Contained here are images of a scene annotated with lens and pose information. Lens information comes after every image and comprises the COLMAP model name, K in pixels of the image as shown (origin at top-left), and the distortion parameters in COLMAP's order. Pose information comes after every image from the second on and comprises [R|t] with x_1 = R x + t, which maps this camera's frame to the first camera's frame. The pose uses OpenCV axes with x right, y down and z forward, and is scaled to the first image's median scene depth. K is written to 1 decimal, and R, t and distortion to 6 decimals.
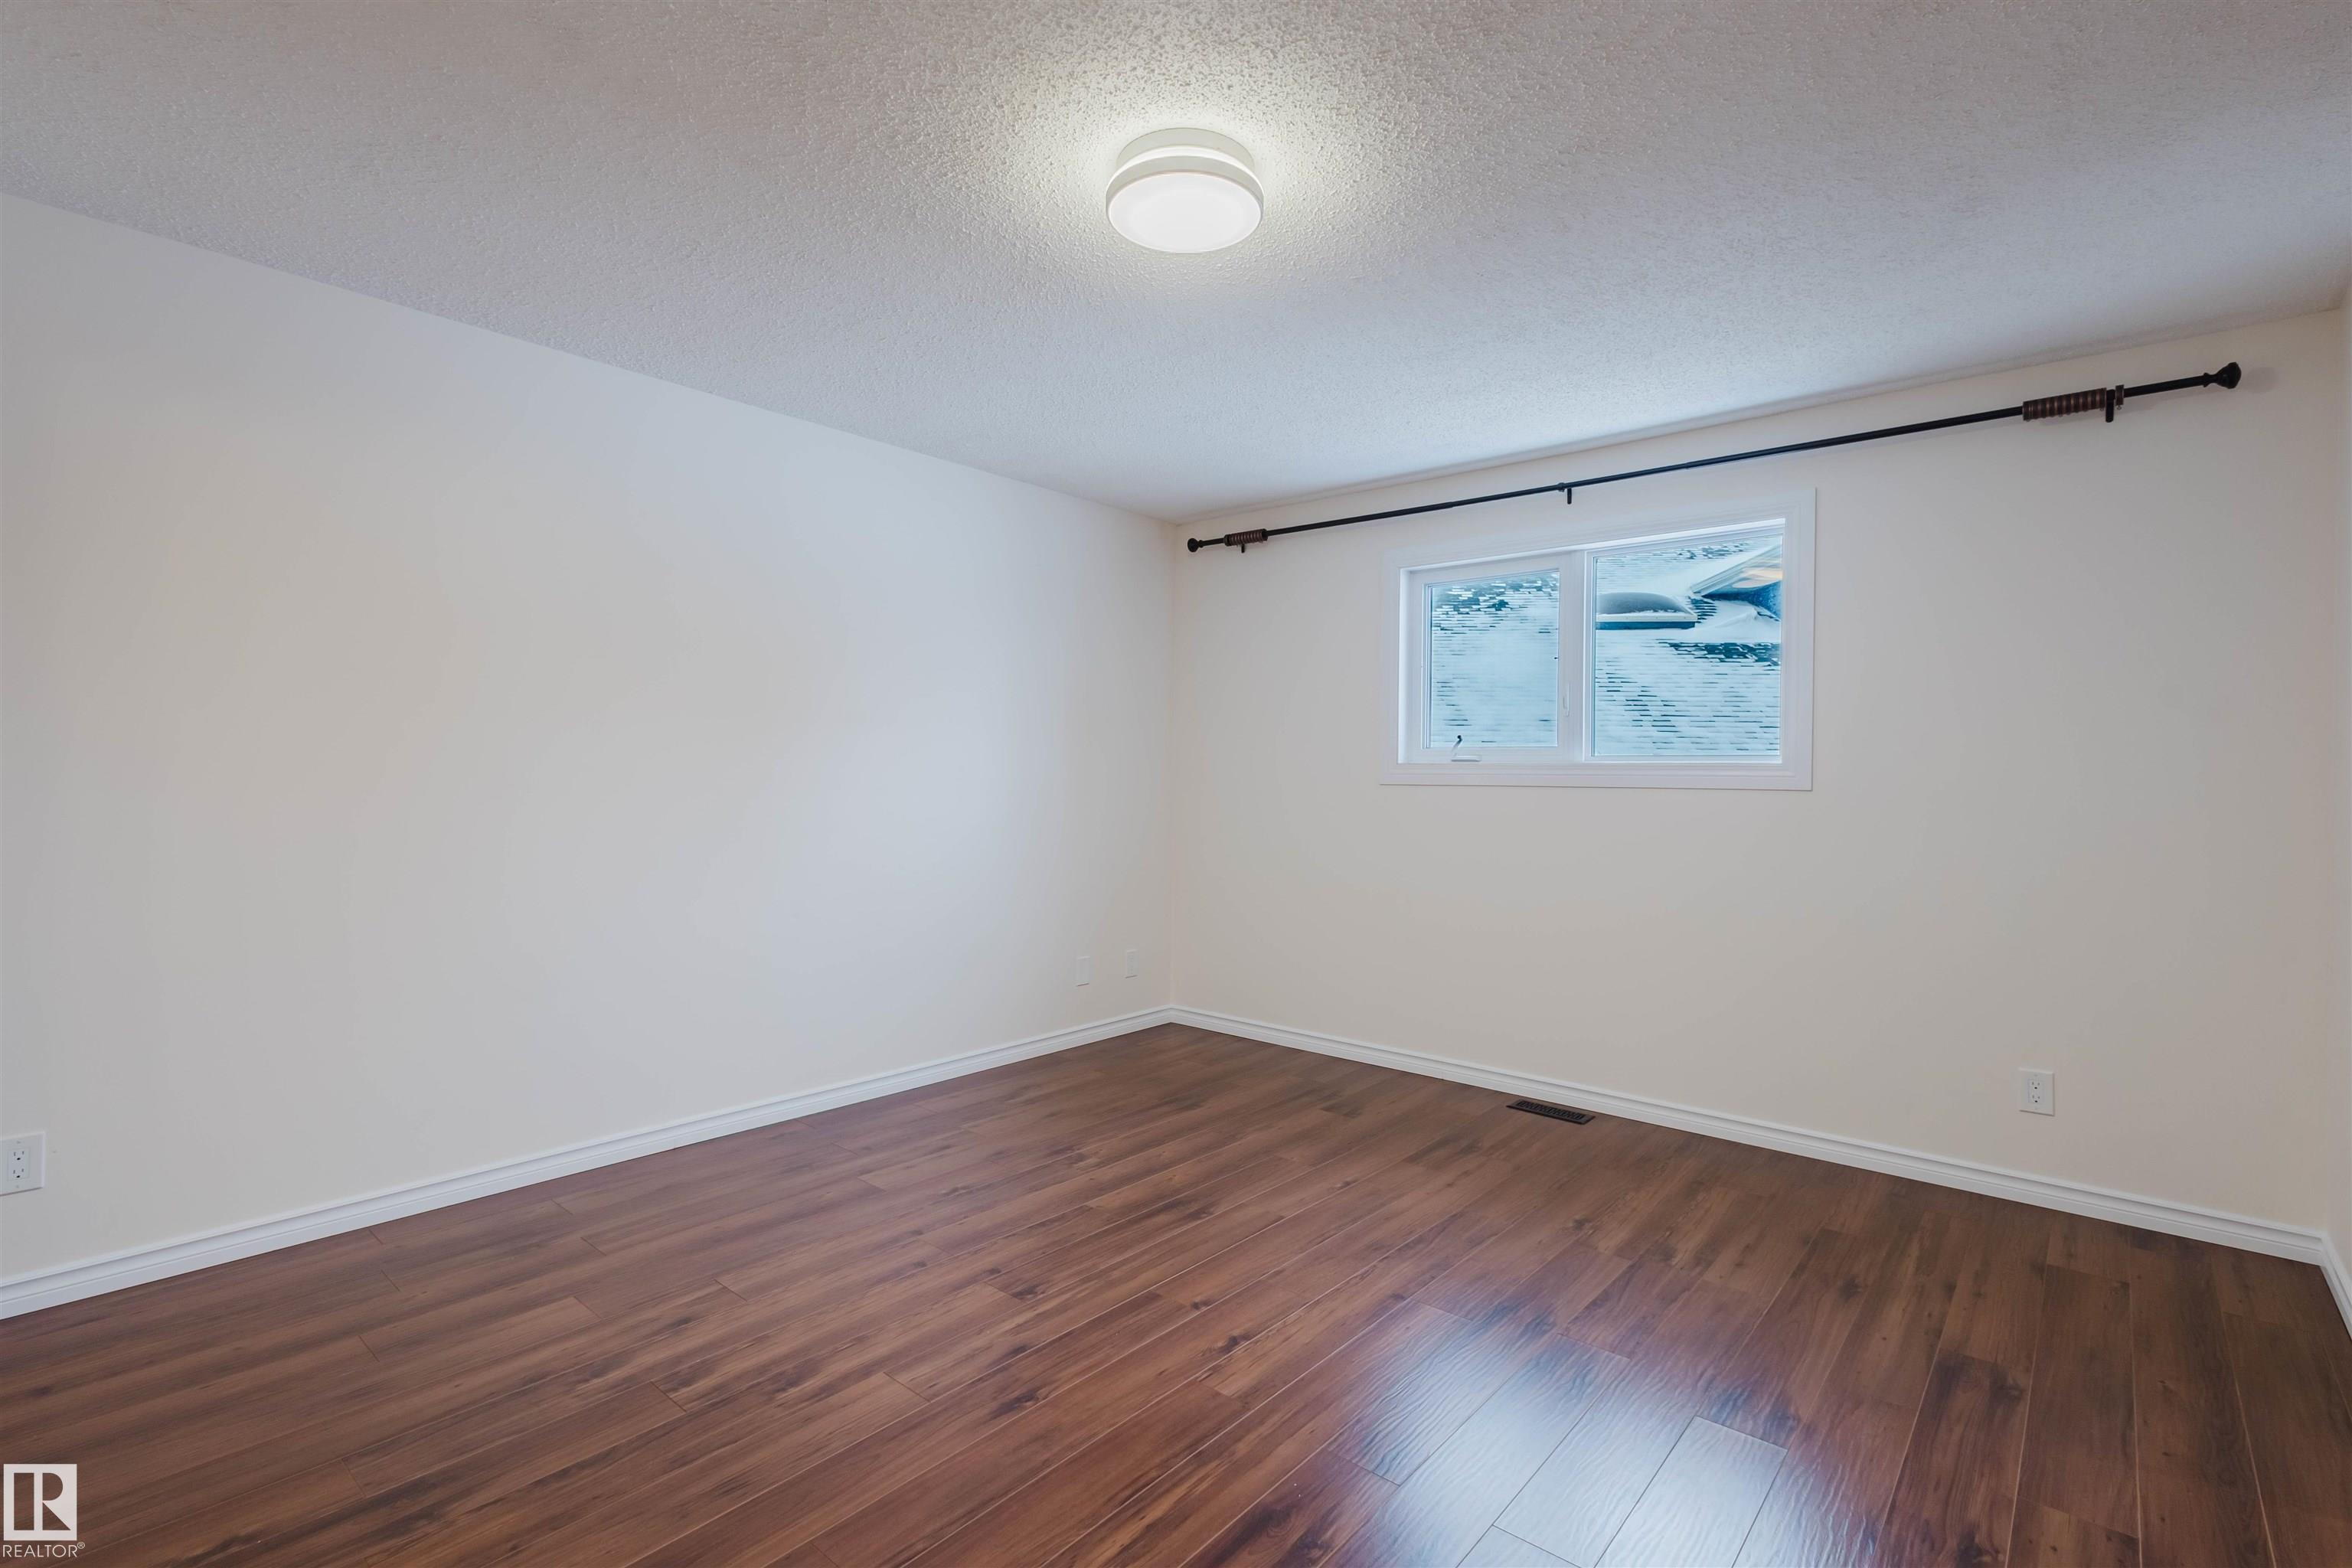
lens RADIAL K [[1081.1, 0, 1177.6], [0, 1081.1, 776.1], [0, 0, 1]] dist [0.008795, -0.000755]
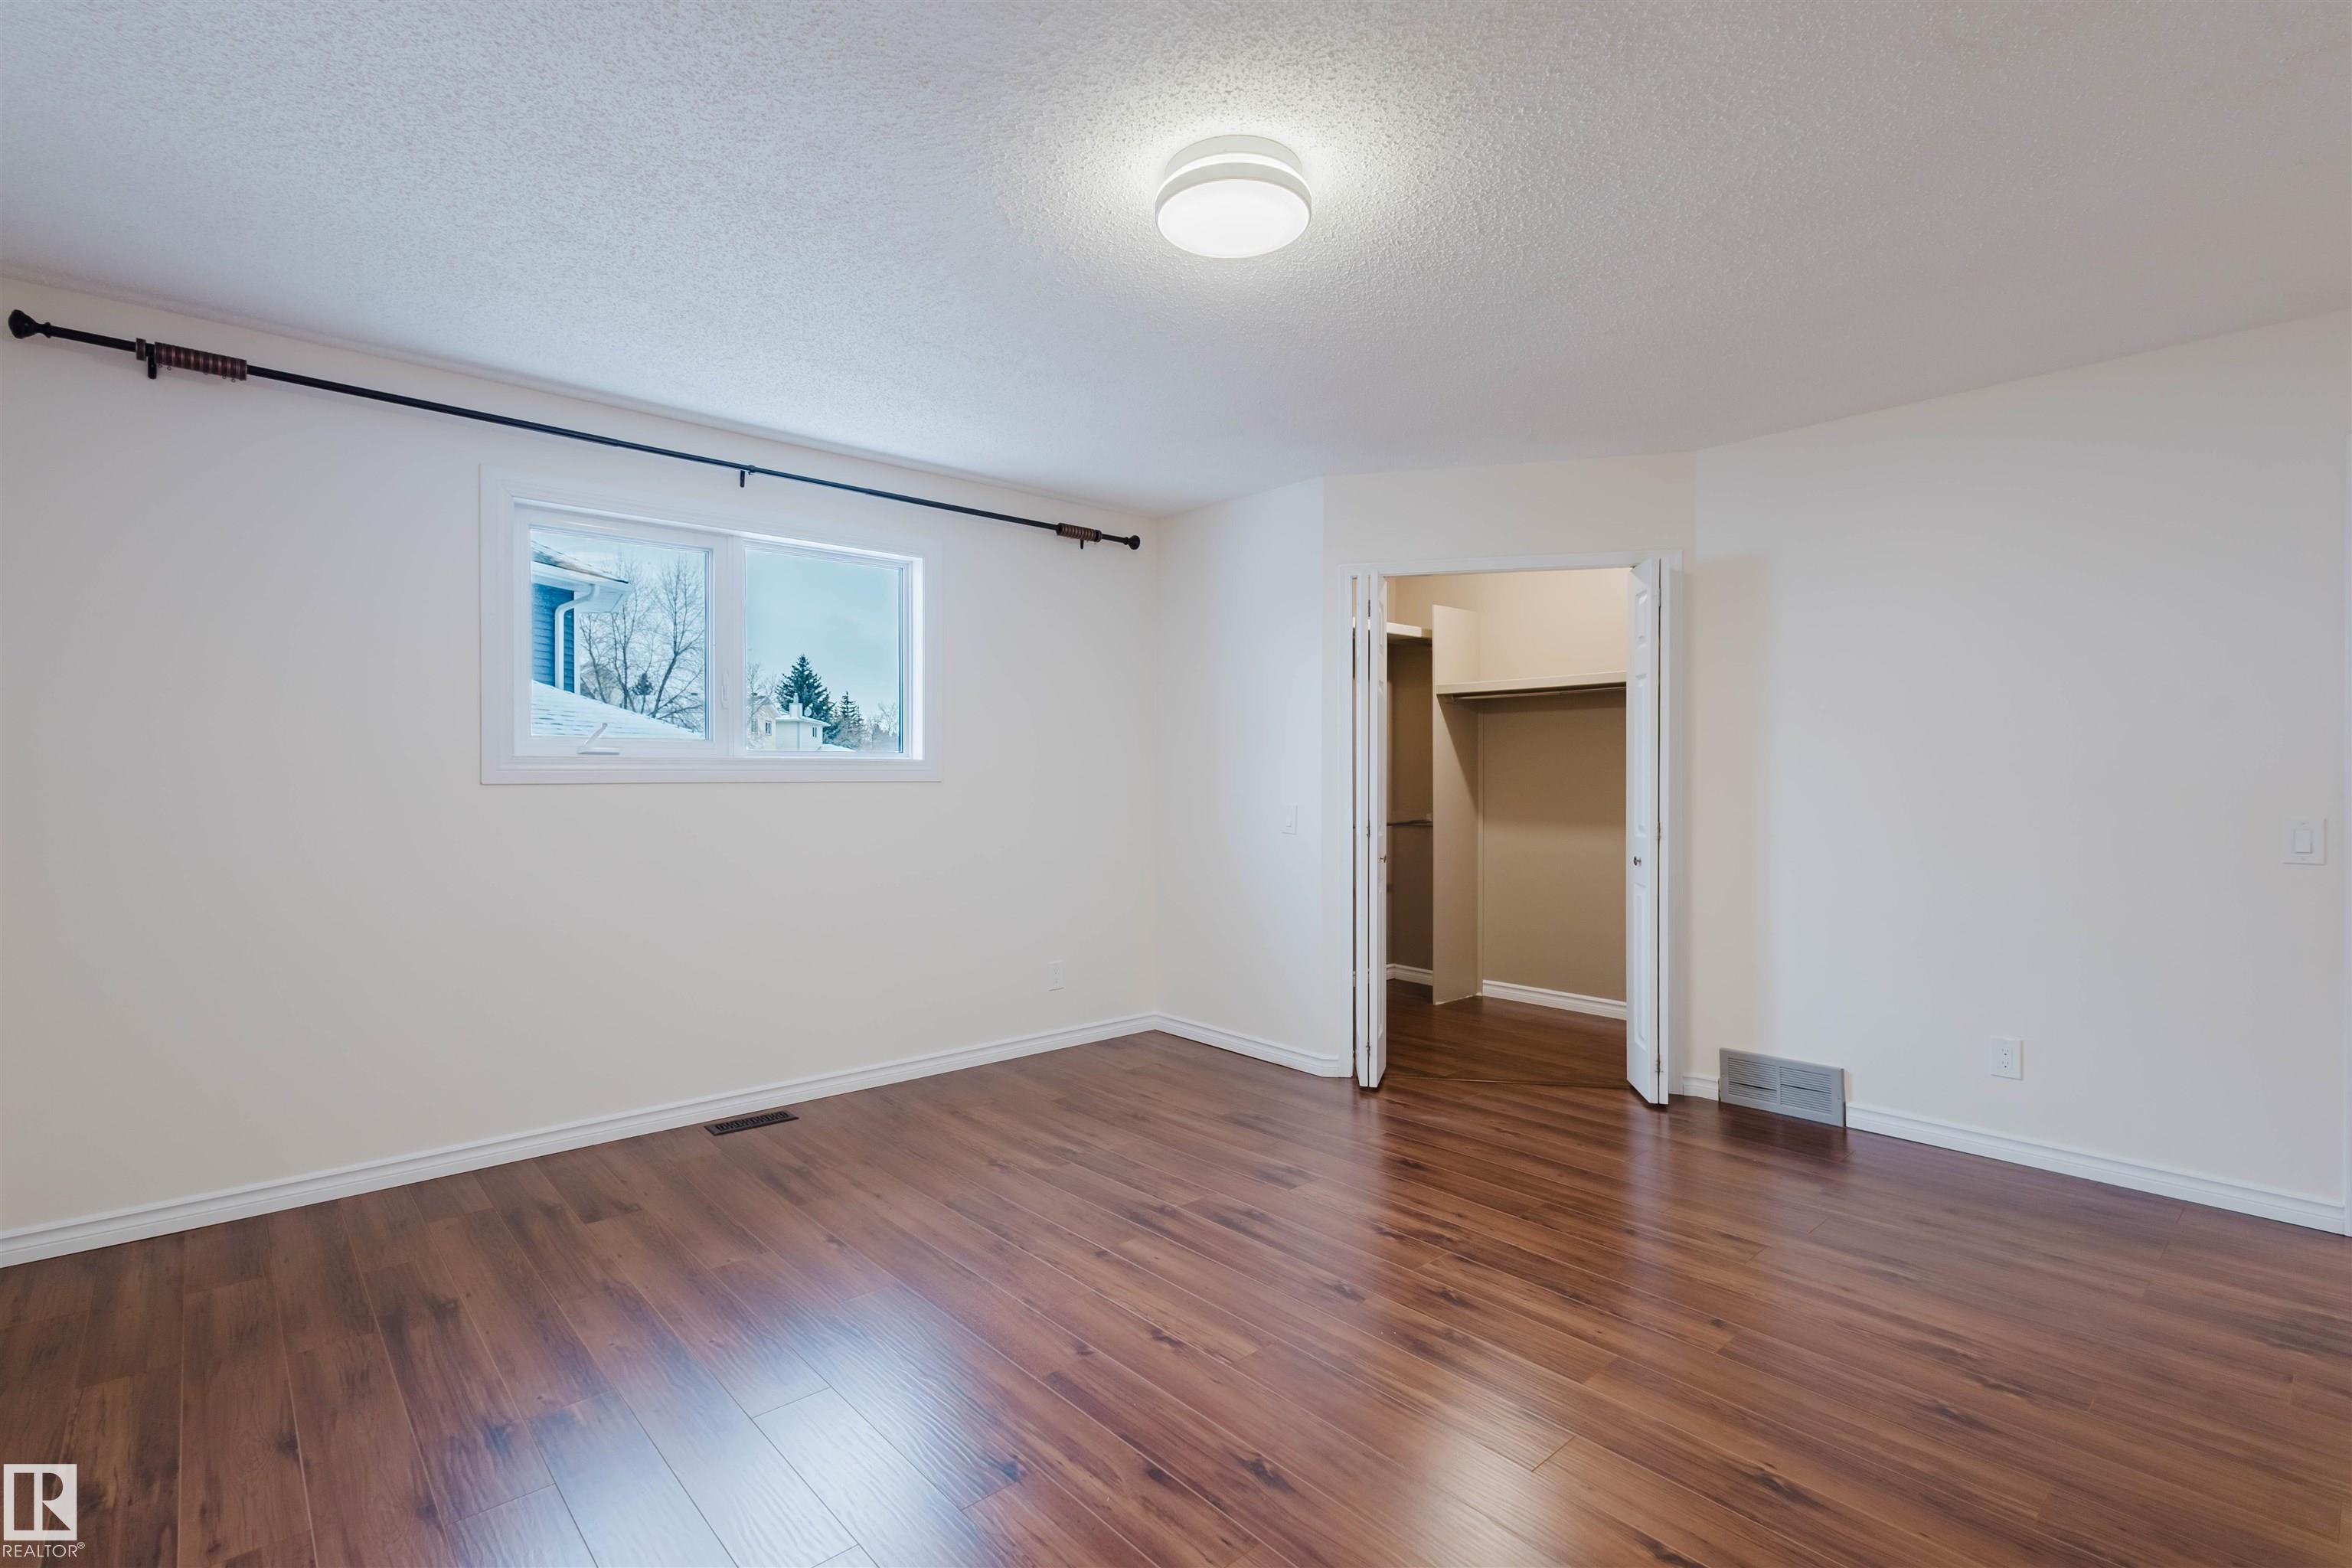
lens RADIAL K [[1081.1, 0, 1177.6], [0, 1081.1, 776.1], [0, 0, 1]] dist [0.008795, -0.000755]
pose [[0.129016, -0.014347, 0.991539, -0.647103], [0.001494, 0.999897, 0.014274, -0.010763], [-0.991641, -0.000360, 0.129024, 0.590877]]
